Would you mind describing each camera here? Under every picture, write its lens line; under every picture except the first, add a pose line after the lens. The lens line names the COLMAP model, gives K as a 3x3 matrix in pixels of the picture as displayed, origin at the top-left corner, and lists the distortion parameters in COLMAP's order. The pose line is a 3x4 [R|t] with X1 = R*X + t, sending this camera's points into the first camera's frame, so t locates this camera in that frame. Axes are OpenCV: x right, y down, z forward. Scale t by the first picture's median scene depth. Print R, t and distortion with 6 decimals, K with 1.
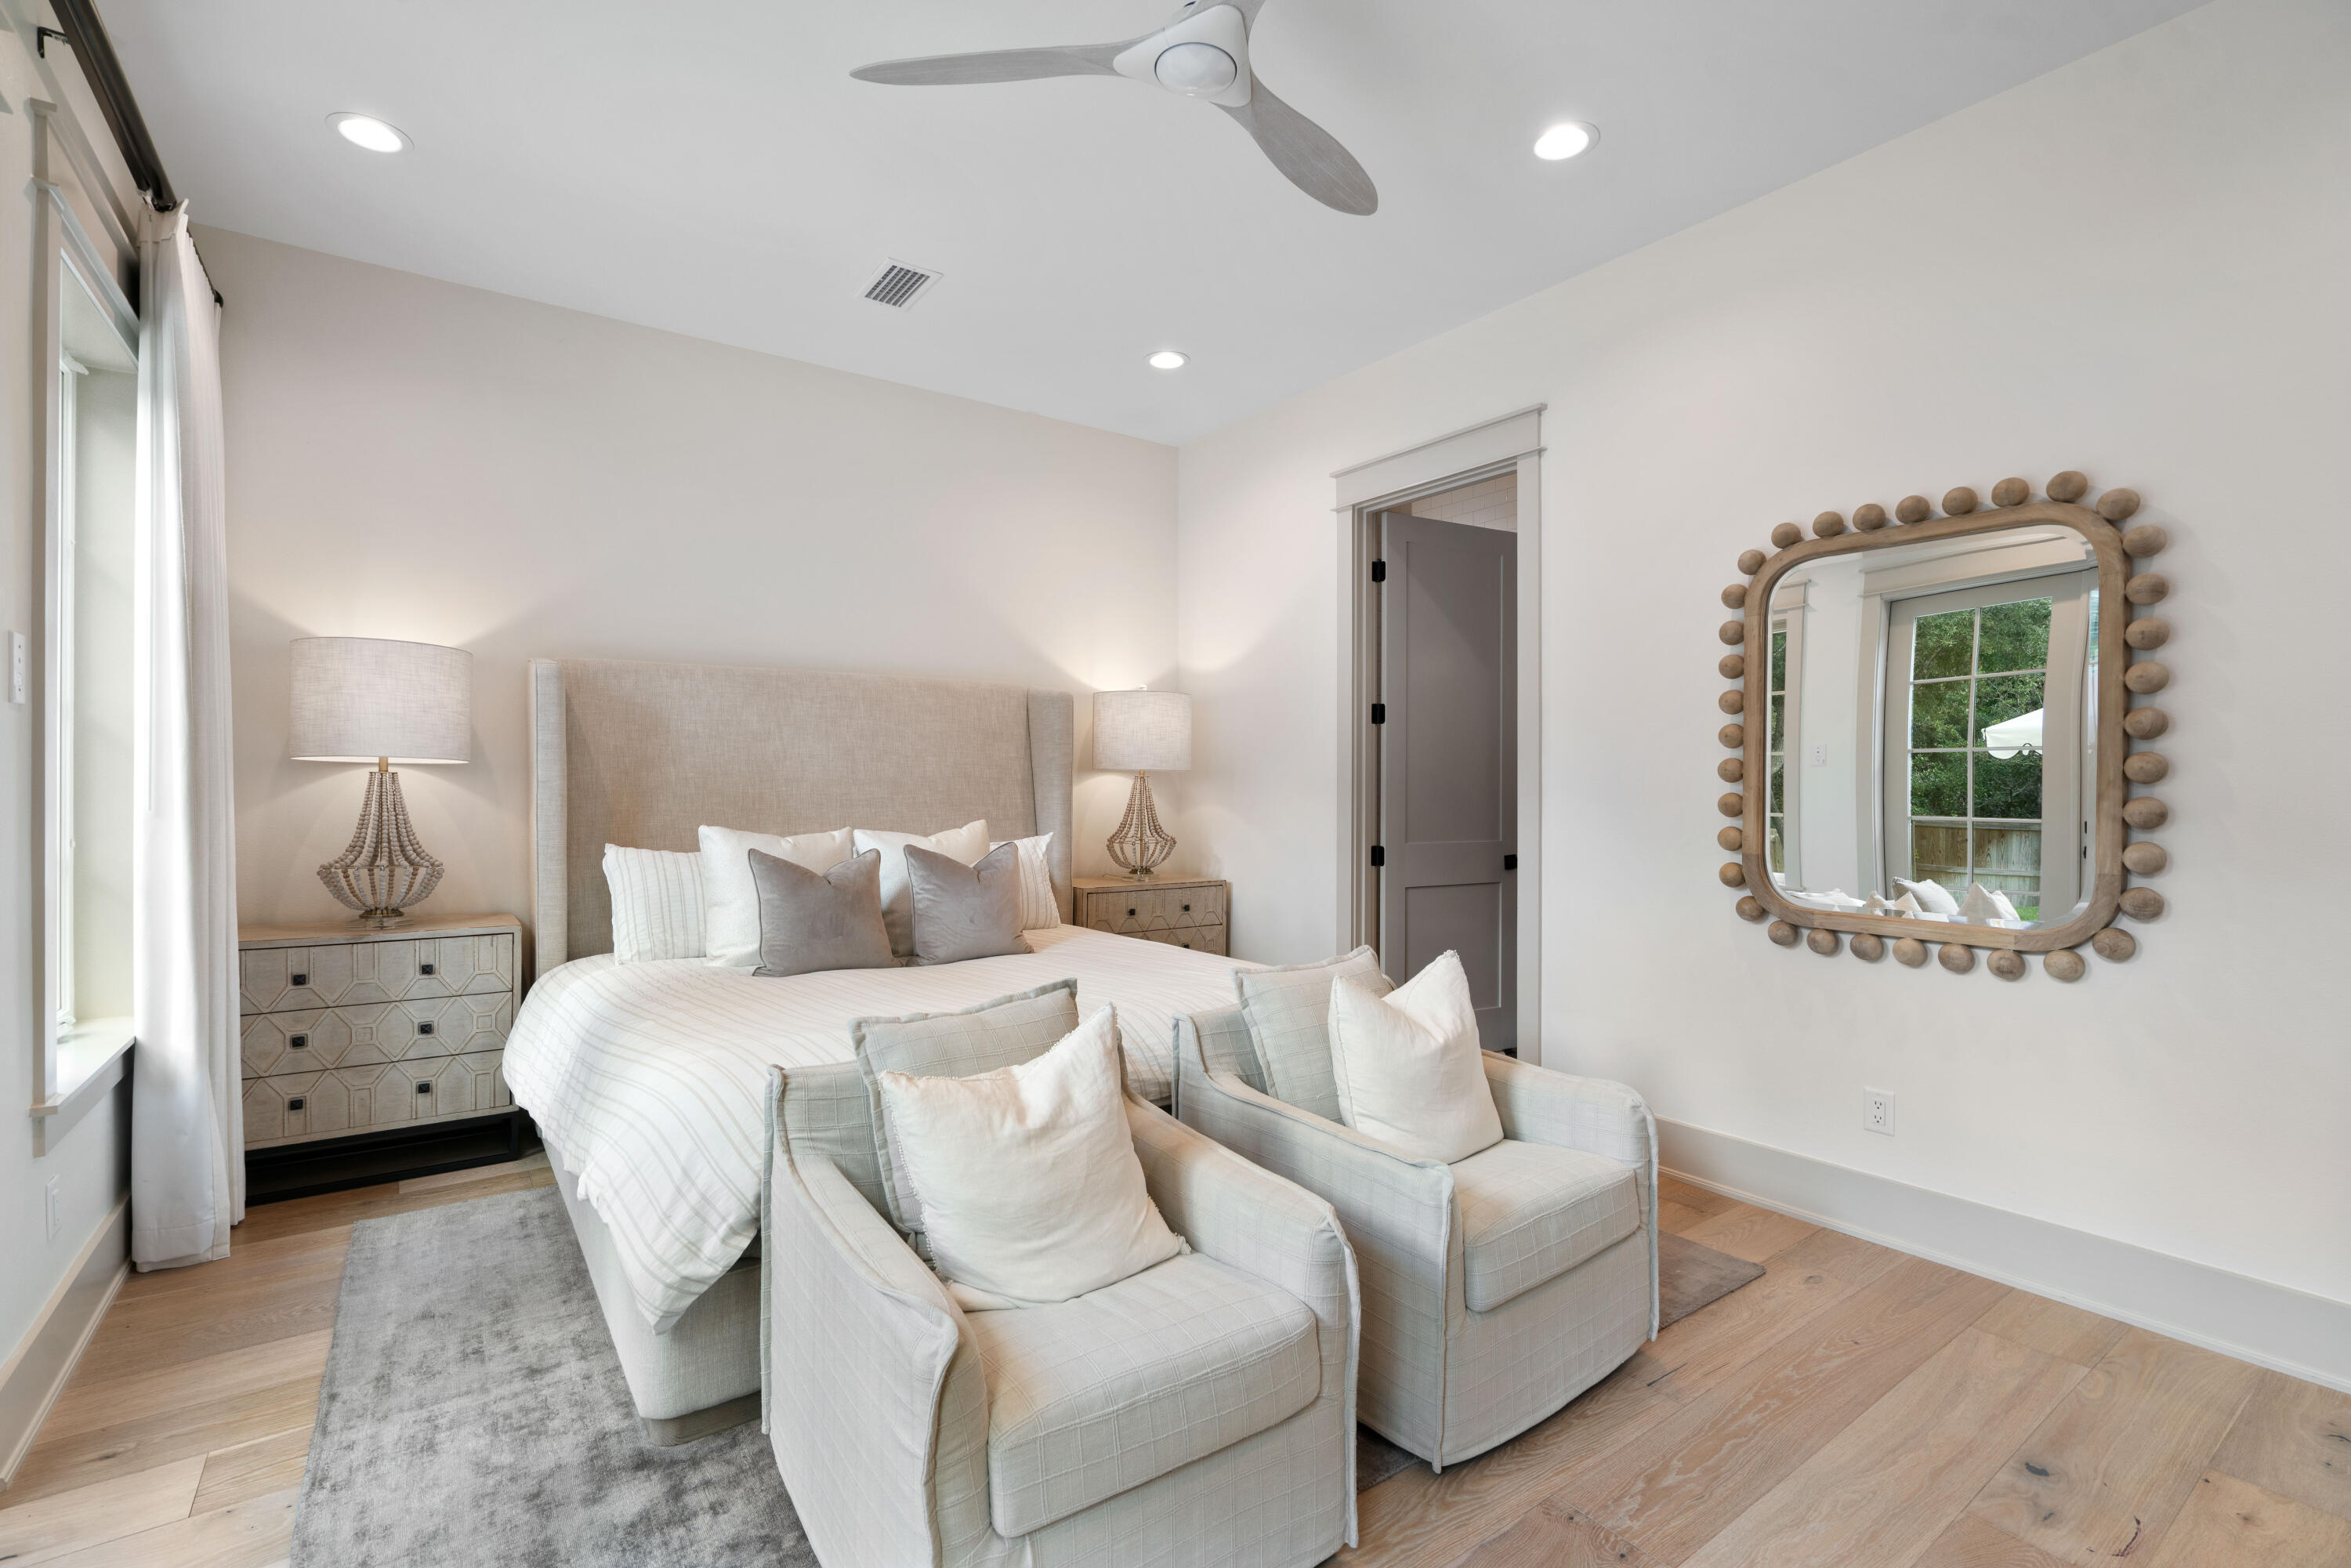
lens RADIAL K [[1200.6, 0, 1175.5], [0, 1200.6, 784.0], [0, 0, 1]] dist [-0.001343, 0.000000]
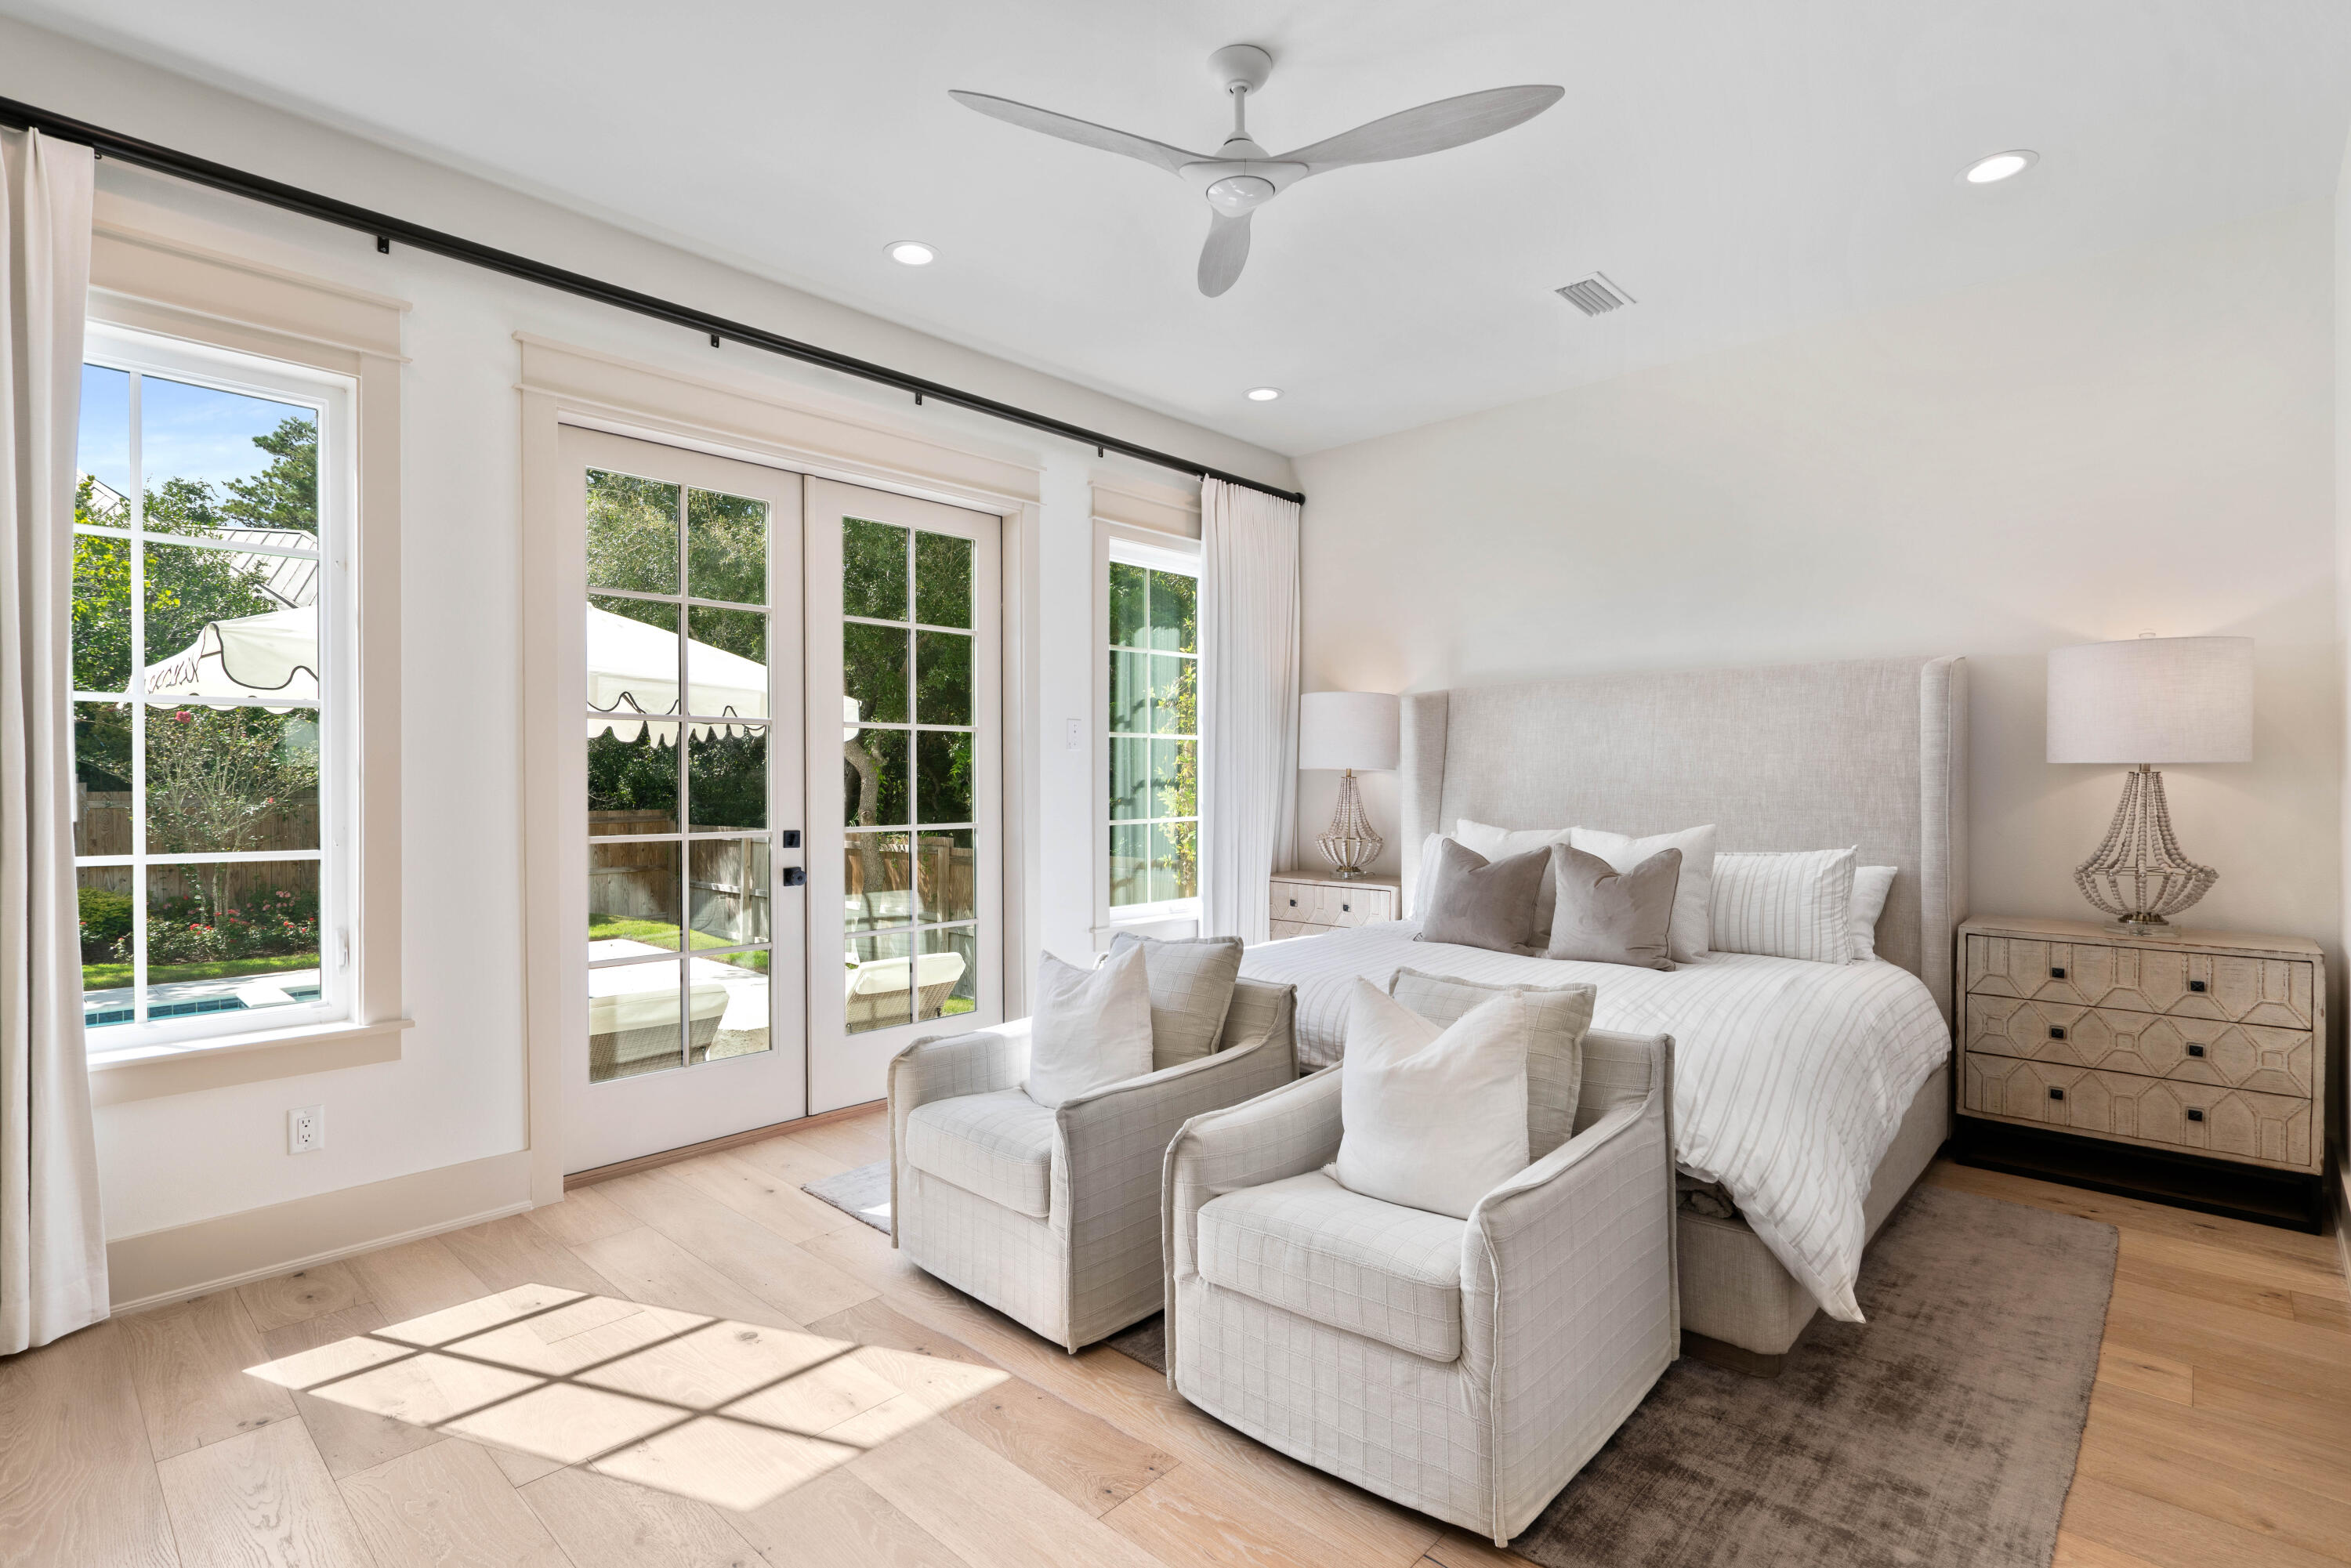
lens RADIAL K [[1132.1, 0, 1175.5], [0, 1132.1, 784.0], [0, 0, 1]] dist [0.000698, 0.000054]
pose [[0.264024, -0.000097, -0.964516, 0.414726], [-0.000425, 1.000000, -0.000217, 0.000003], [0.964516, 0.000467, 0.264024, 0.329428]]
